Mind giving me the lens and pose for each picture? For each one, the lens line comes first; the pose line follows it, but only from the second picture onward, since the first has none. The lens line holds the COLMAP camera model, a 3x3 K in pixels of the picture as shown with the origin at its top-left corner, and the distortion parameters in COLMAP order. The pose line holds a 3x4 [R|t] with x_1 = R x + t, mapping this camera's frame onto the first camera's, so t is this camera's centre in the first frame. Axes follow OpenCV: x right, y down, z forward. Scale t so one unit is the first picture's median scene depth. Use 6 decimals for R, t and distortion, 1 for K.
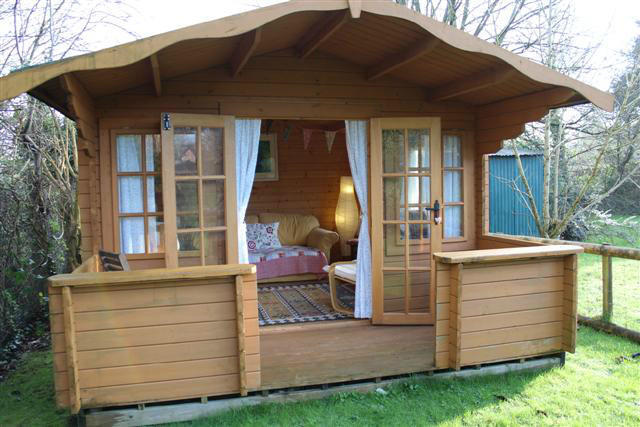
lens RADIAL K [[547.0, 0, 319.1], [0, 547.0, 212.8], [0, 0, 1]] dist [-0.019534, -0.002026]
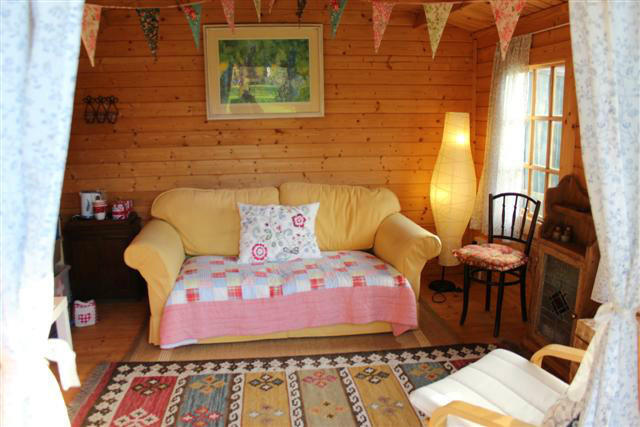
lens RADIAL K [[547.0, 0, 322.6], [0, 547.0, 212.7], [0, 0, 1]] dist [-0.019534, -0.002026]
pose [[0.991327, 0.039929, -0.125203, -0.007209], [-0.023240, 0.990974, 0.132028, -0.041504], [0.129344, -0.127973, 0.983307, 0.519949]]
